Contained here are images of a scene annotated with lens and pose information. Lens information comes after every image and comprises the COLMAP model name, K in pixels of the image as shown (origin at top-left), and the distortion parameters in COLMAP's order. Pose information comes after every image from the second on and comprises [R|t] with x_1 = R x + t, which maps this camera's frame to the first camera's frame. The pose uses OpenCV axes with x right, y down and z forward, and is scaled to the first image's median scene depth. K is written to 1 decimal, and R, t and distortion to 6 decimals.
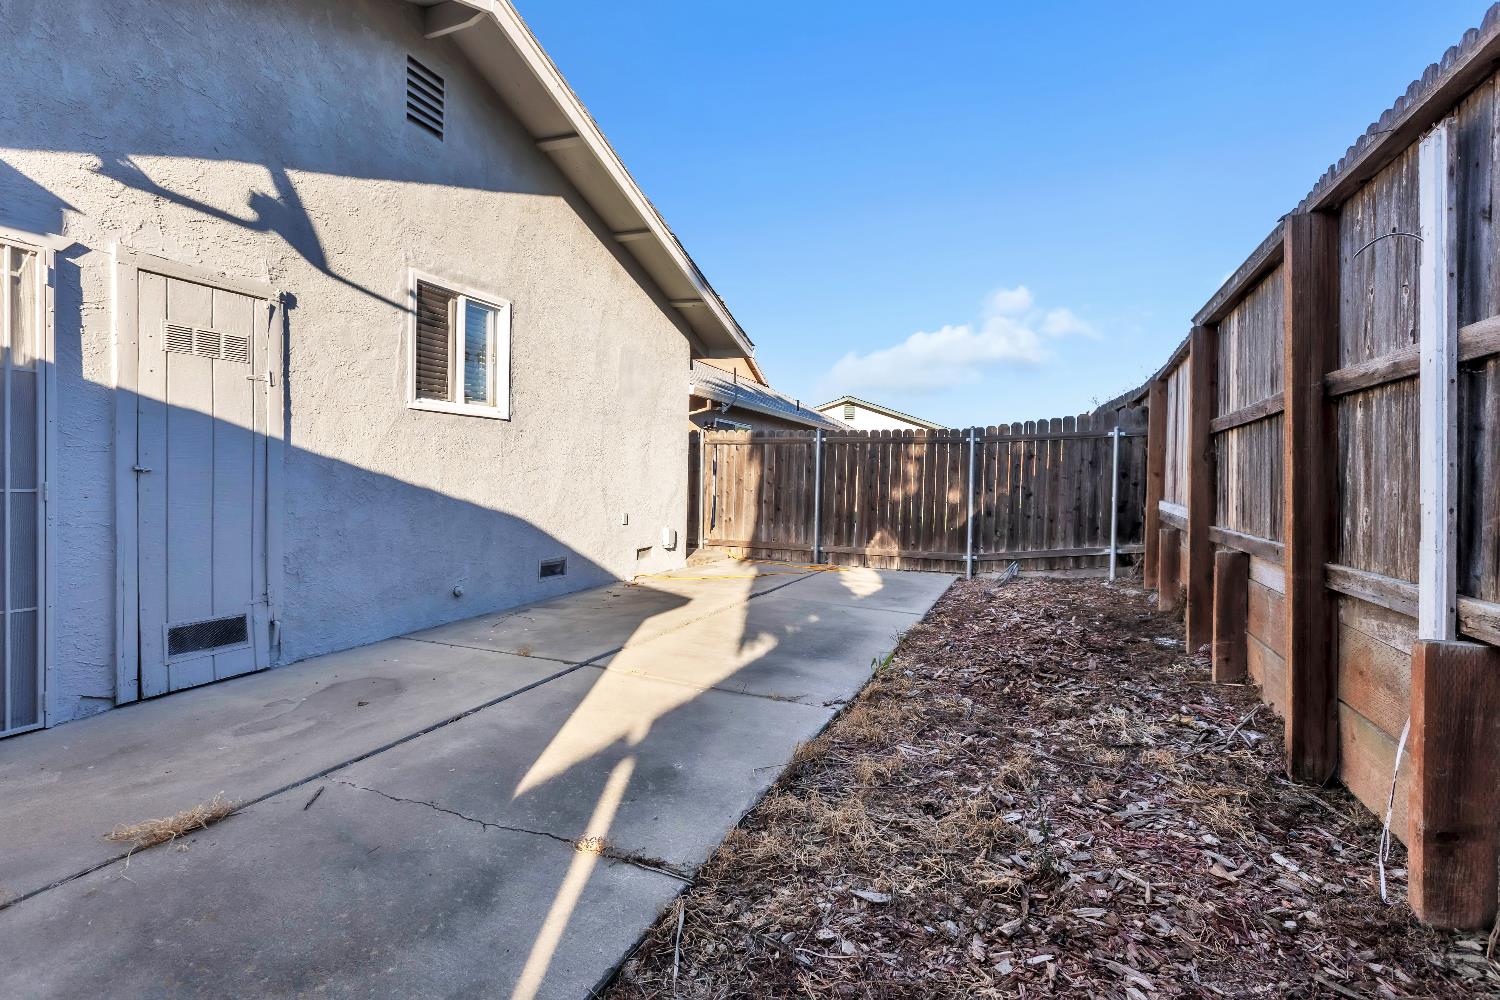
lens RADIAL K [[688.9, 0, 744.4], [0, 688.9, 474.7], [0, 0, 1]] dist [0.003093, 0.000587]
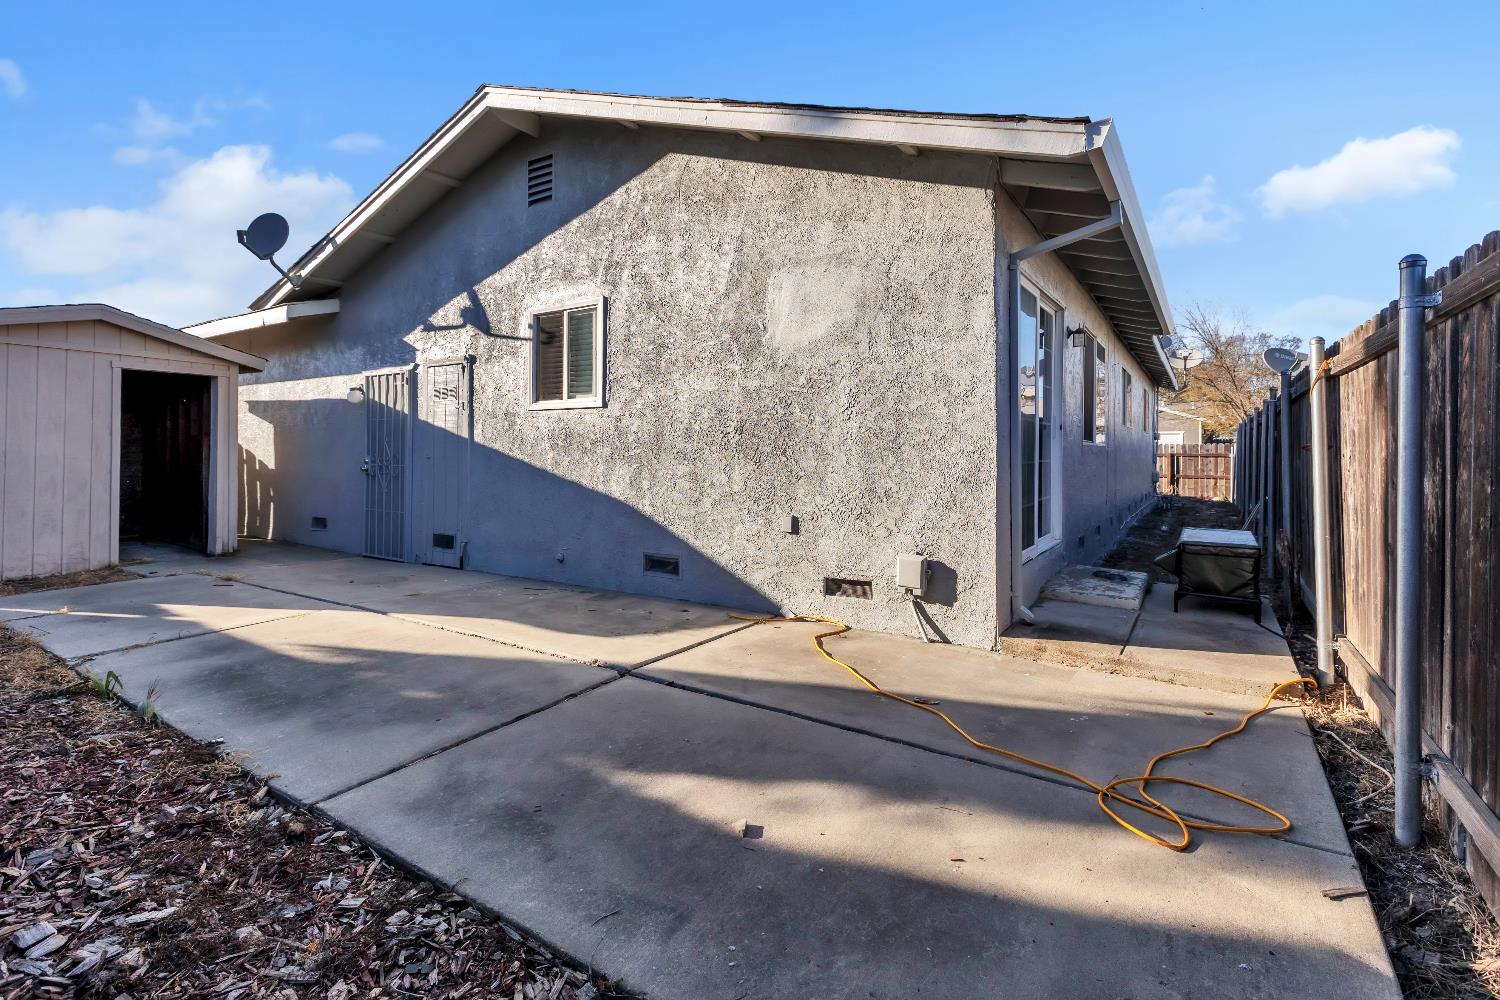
lens RADIAL K [[689.7, 0, 746.8], [0, 689.7, 410.8], [0, 0, 1]] dist [-0.000794, -0.000091]
pose [[-0.172063, -0.071127, -0.982515, 0.942169], [-0.000081, 0.997391, -0.072189, 0.003643], [0.985086, -0.012341, -0.171620, 2.003708]]
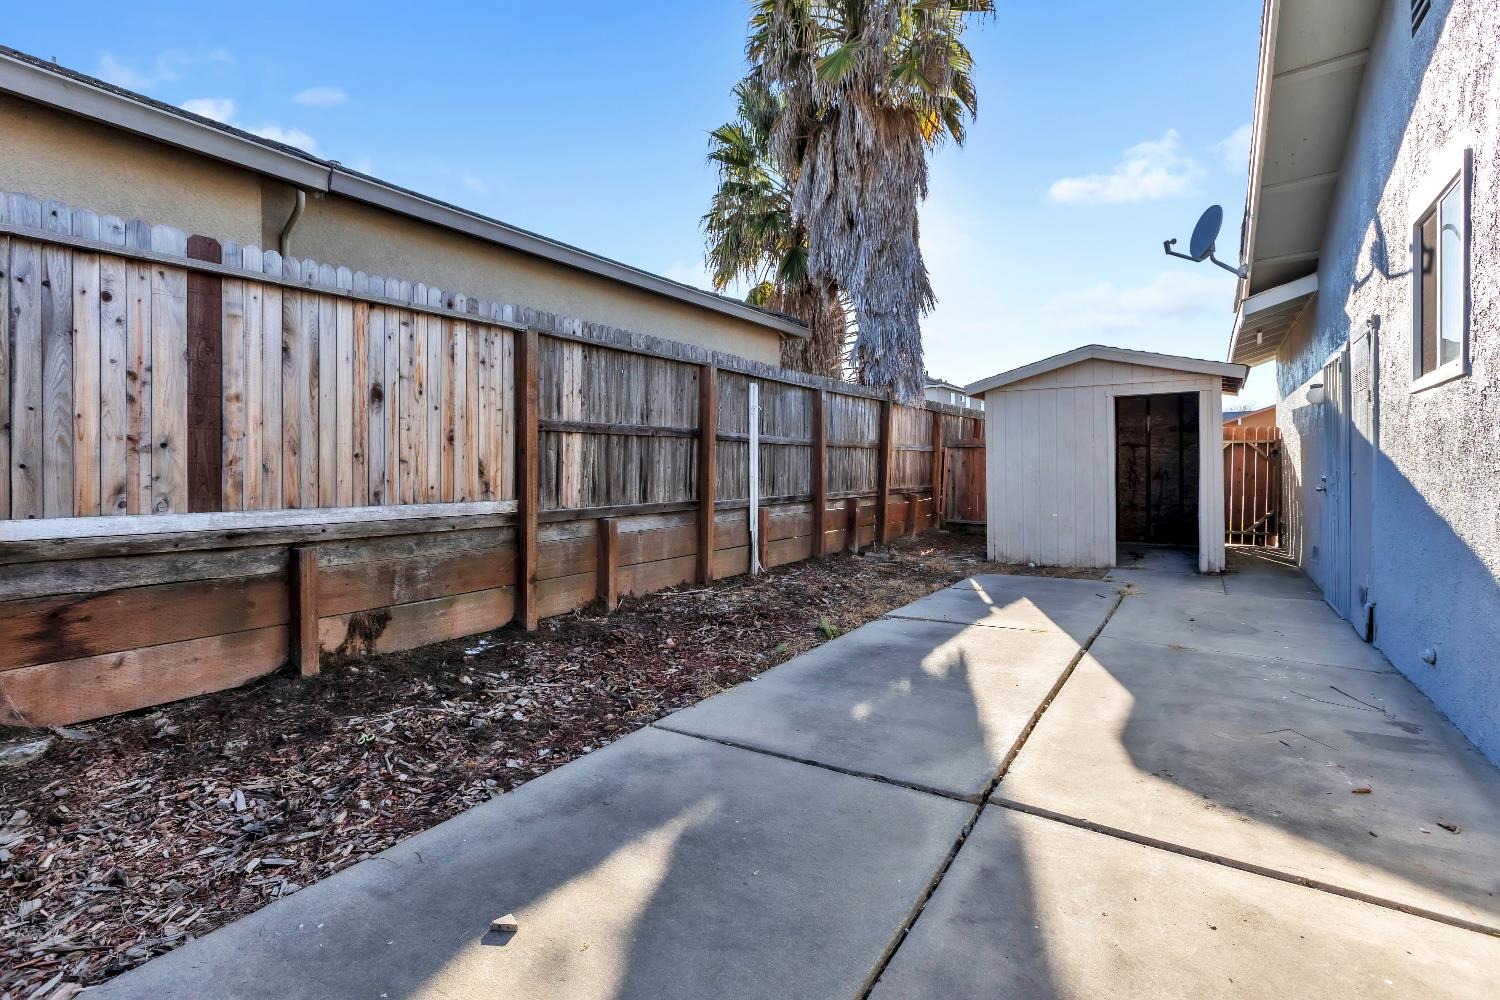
lens RADIAL K [[688.9, 0, 744.4], [0, 688.9, 474.7], [0, 0, 1]] dist [0.003093, 0.000587]
pose [[-0.981418, 0.000629, 0.191879, 0.098096], [0.000981, 0.999998, 0.001740, -0.007416], [-0.191878, 0.001896, -0.981417, 2.339303]]
